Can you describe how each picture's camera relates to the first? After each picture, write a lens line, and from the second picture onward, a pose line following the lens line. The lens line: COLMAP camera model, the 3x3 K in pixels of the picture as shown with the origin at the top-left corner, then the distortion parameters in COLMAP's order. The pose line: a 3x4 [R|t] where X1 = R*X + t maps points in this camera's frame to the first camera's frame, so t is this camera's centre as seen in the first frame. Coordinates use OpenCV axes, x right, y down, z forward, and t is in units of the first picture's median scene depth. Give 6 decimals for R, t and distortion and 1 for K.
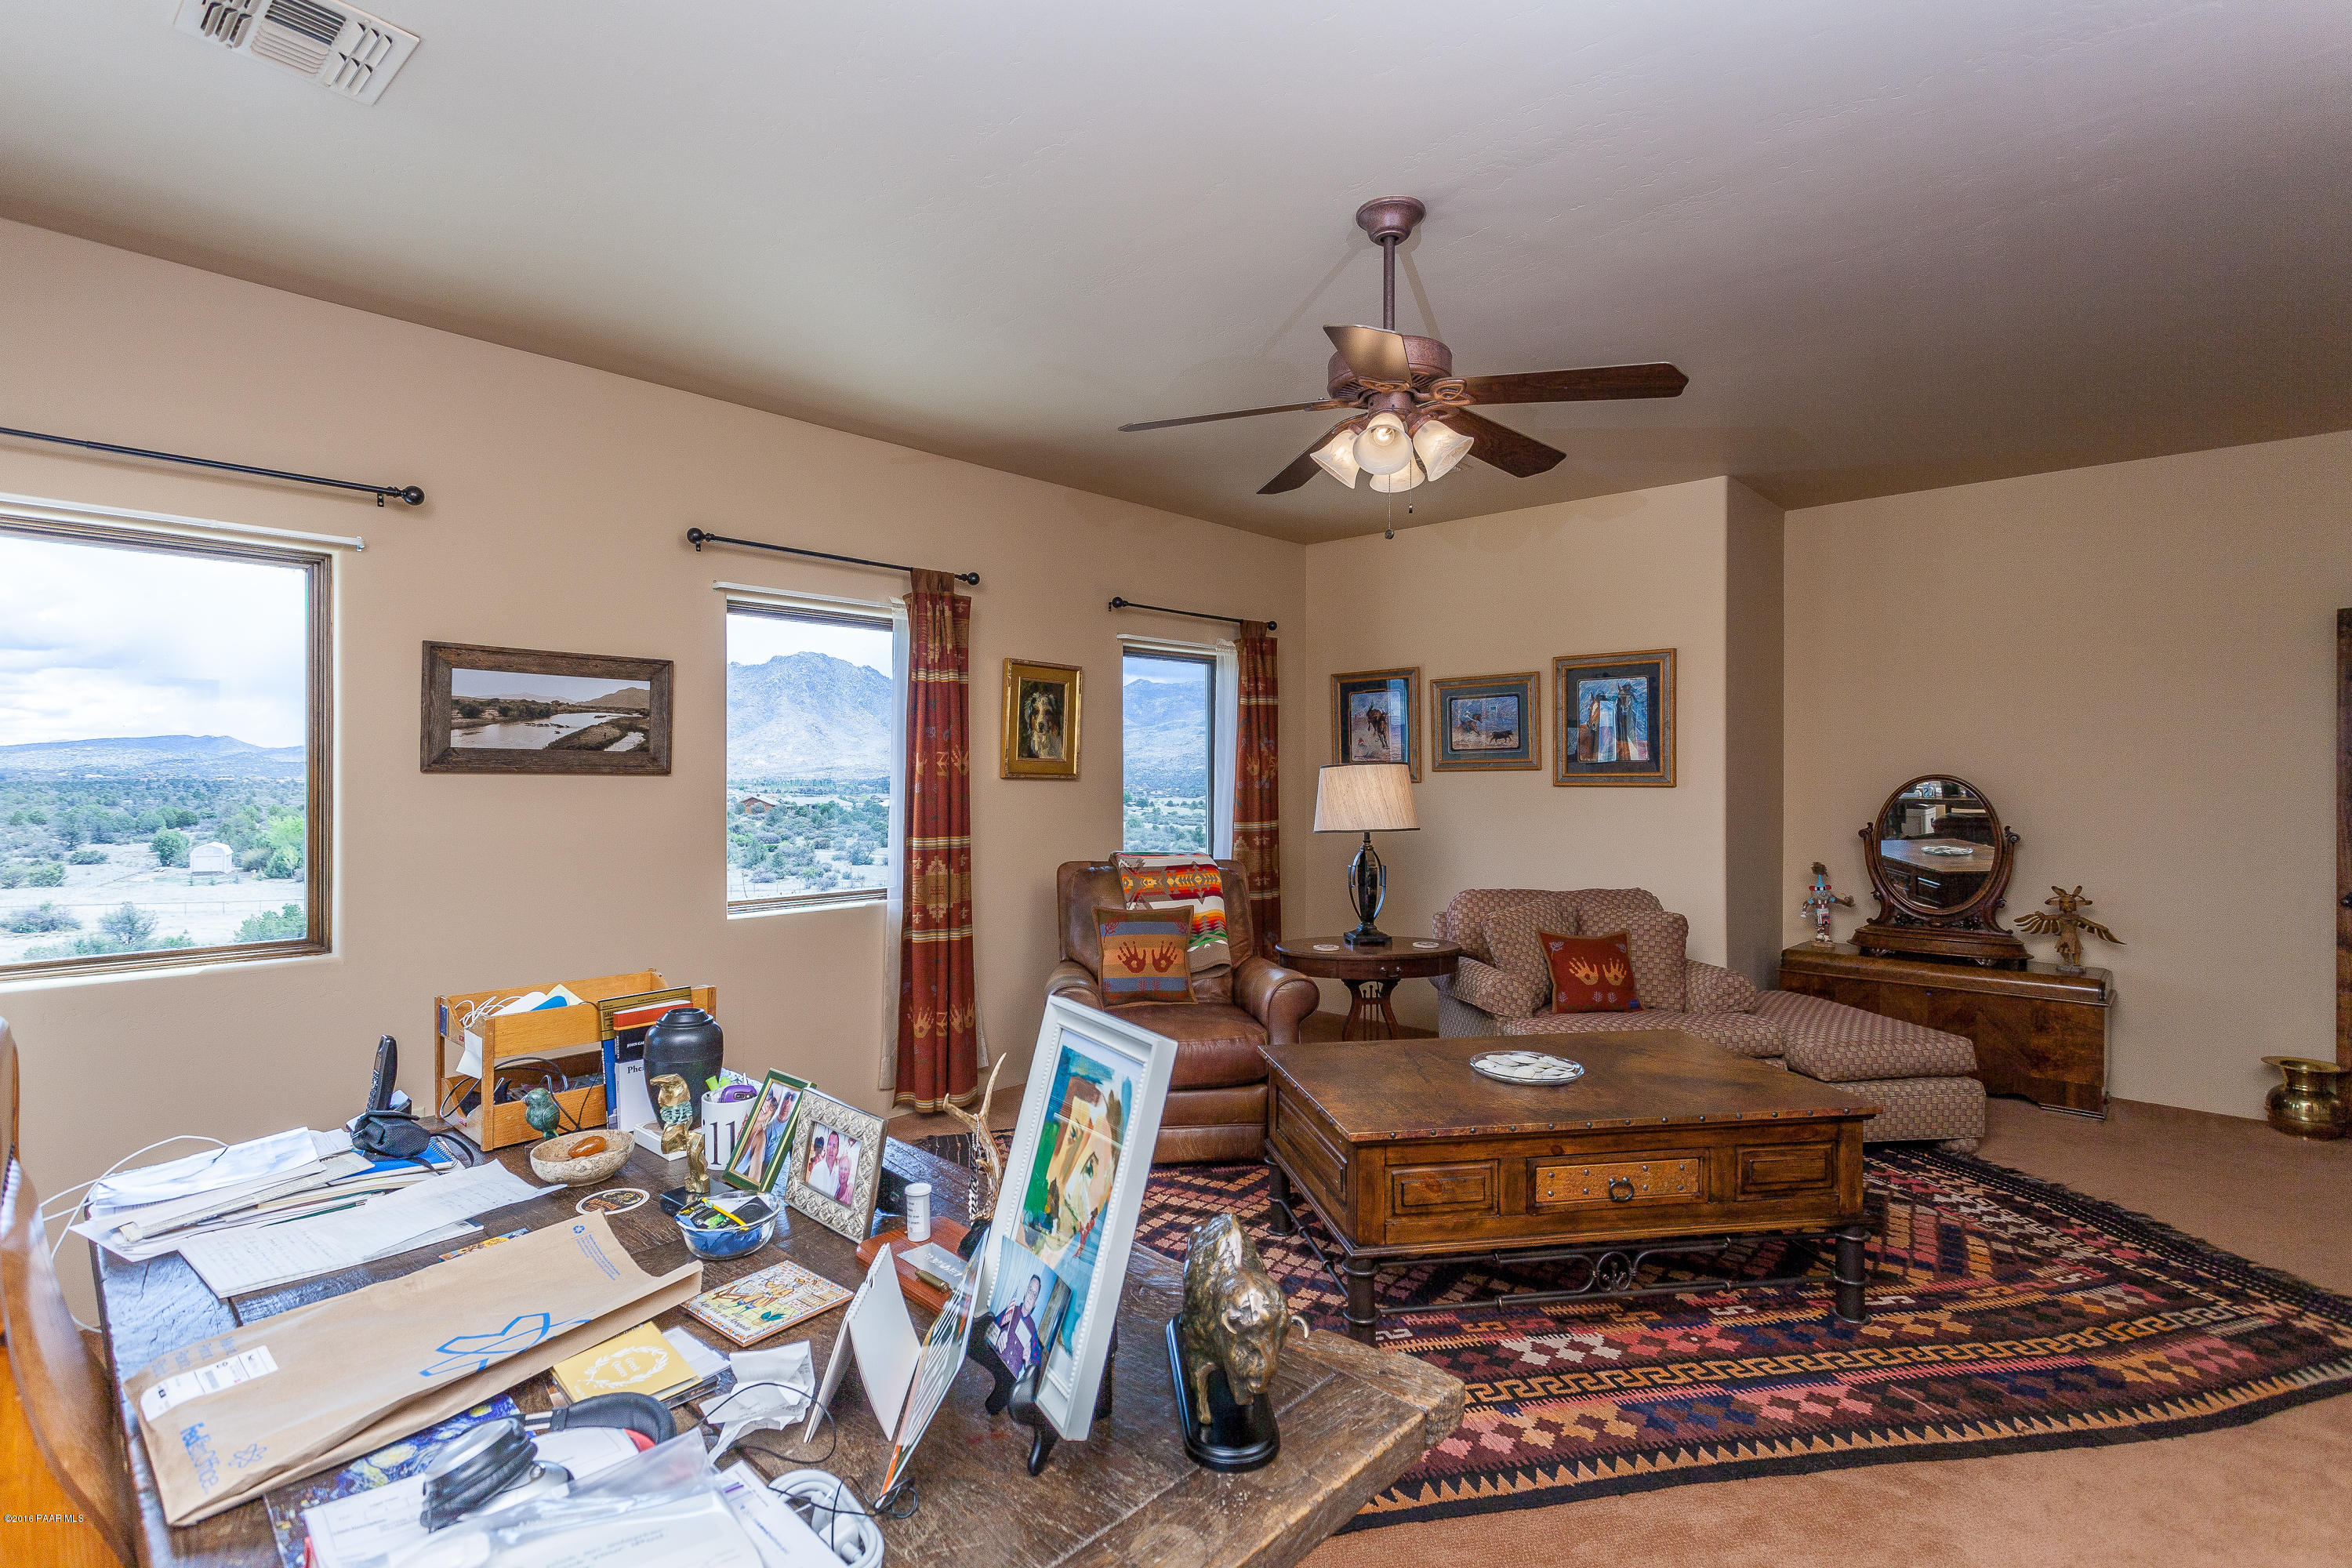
lens RADIAL K [[1137.2, 0, 1155.5], [0, 1137.2, 777.5], [0, 0, 1]] dist [0.000913, -0.000652]
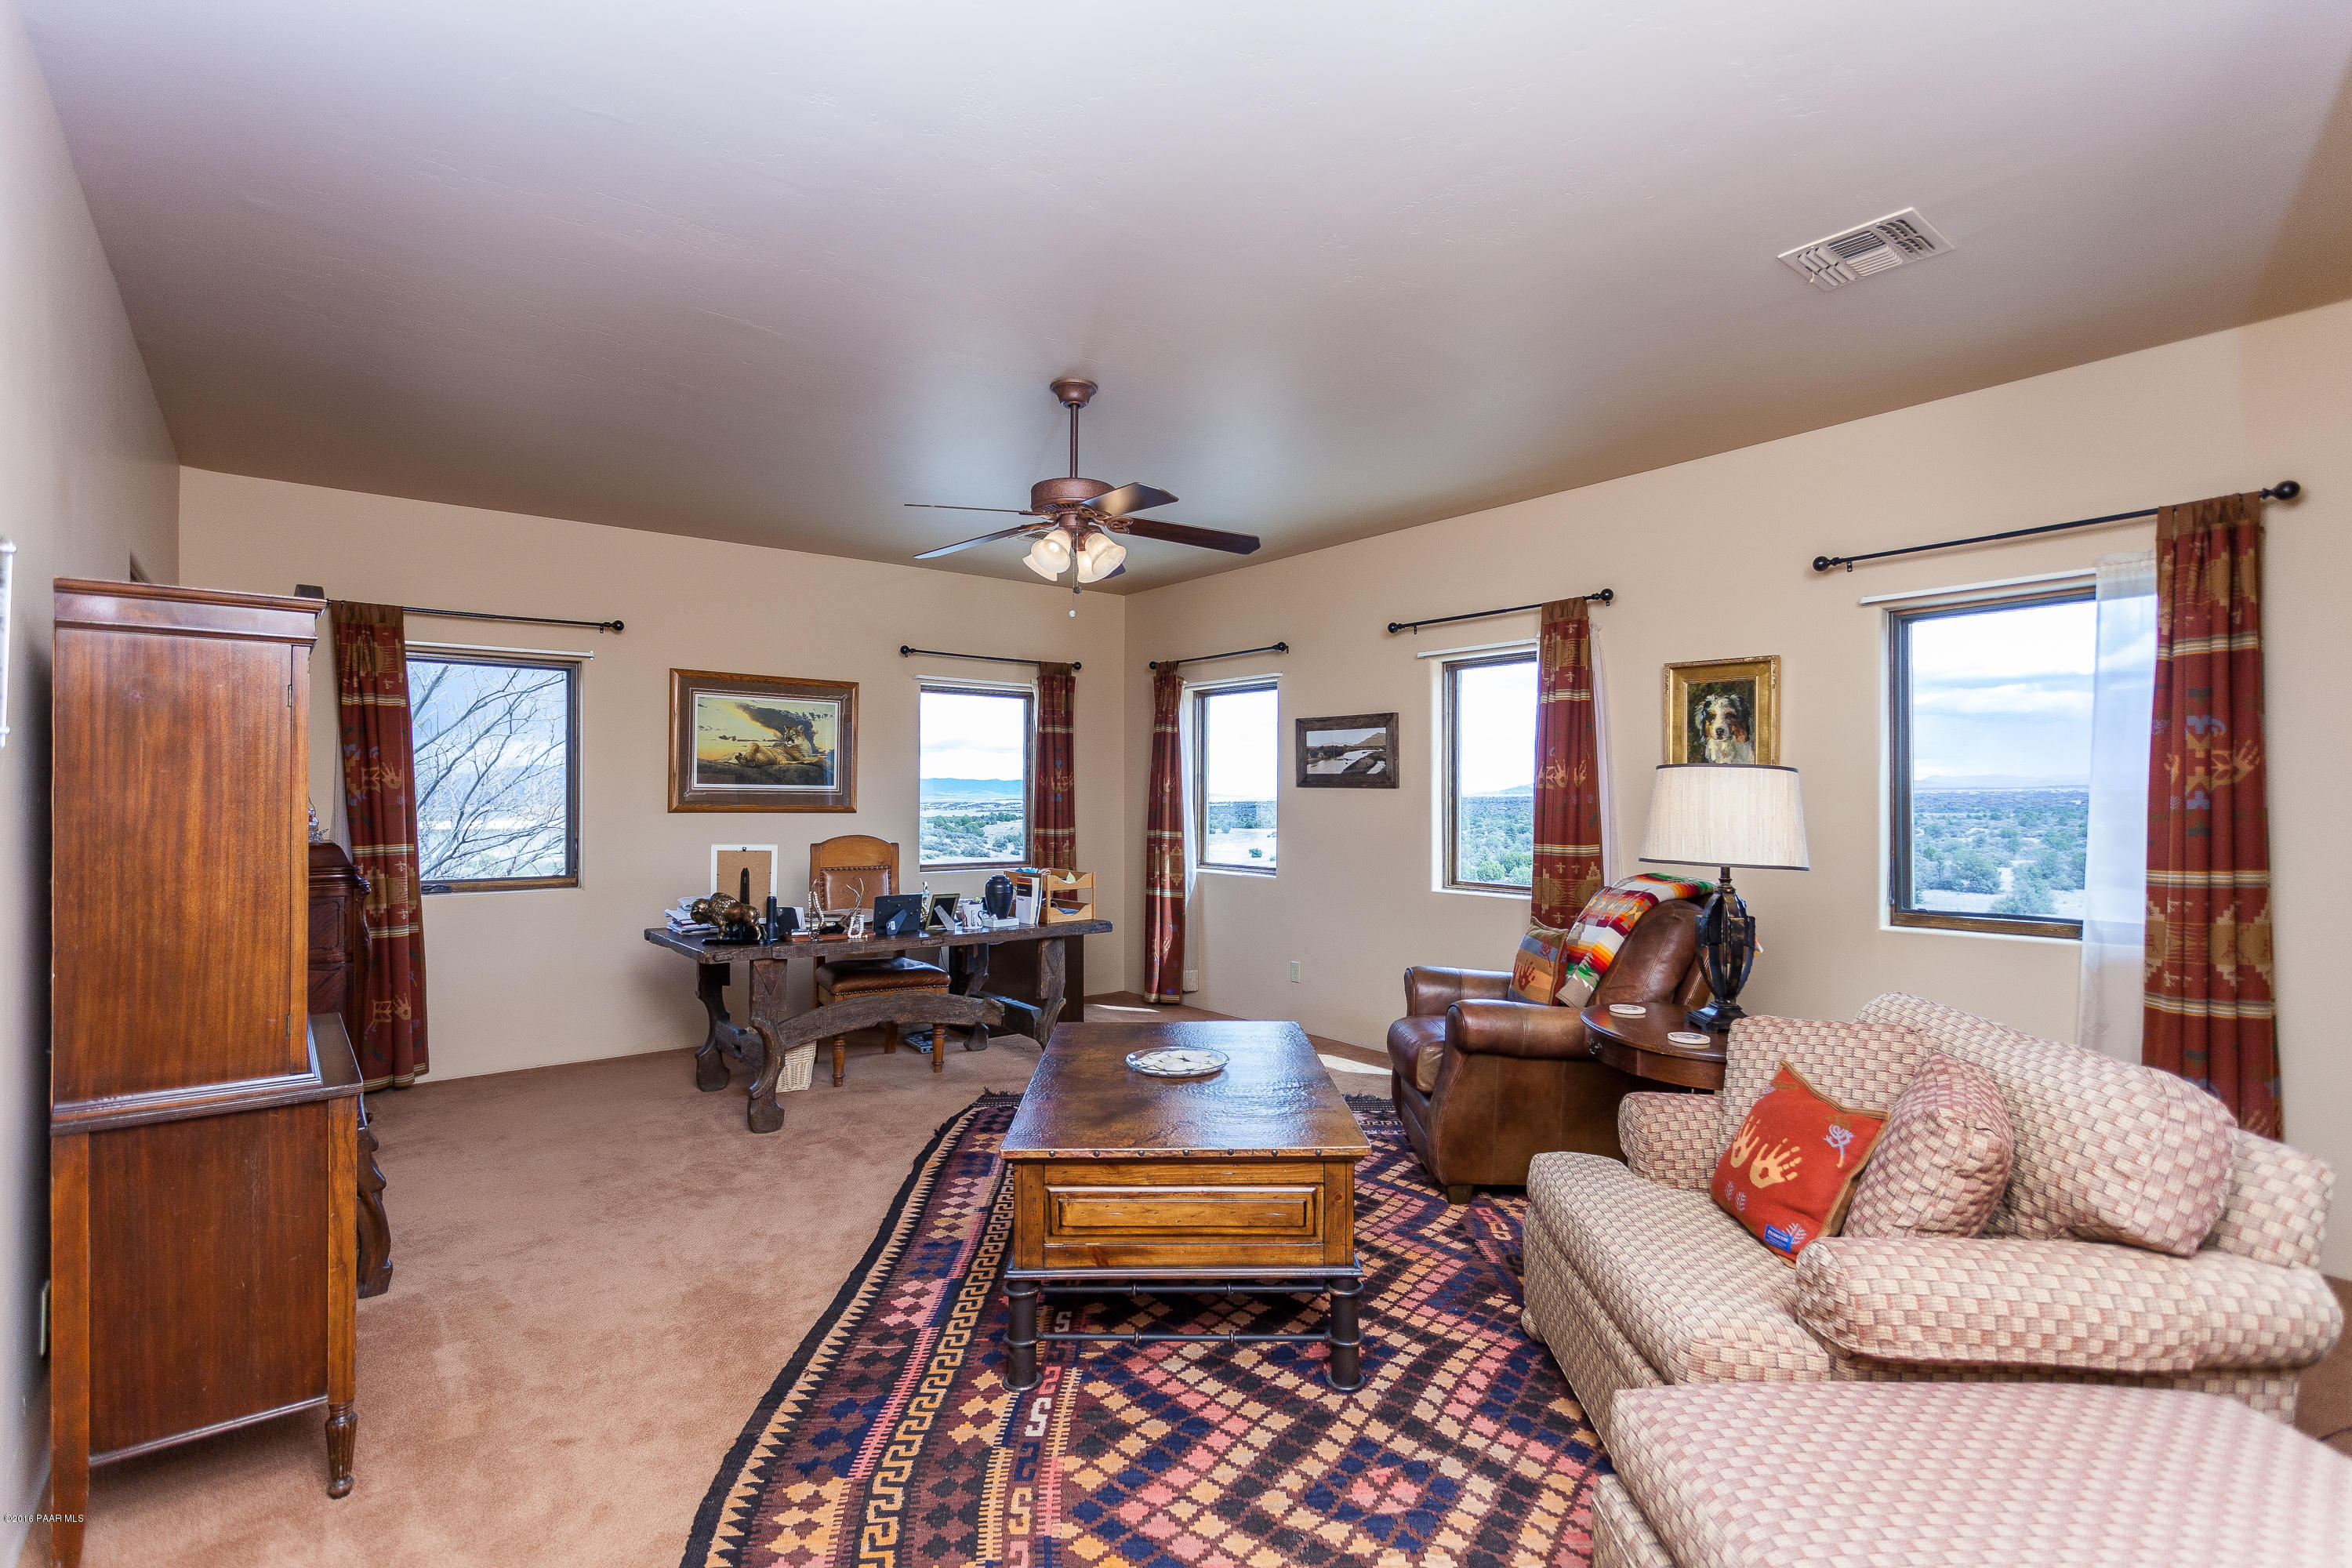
lens RADIAL K [[1137.2, 0, 1158.6], [0, 1137.2, 789.5], [0, 0, 1]] dist [0.000913, -0.000652]
pose [[-0.171850, -0.004654, -0.985112, 1.182178], [-0.004465, 0.999982, -0.003945, 0.007215], [0.985113, 0.003721, -0.171868, 1.005178]]
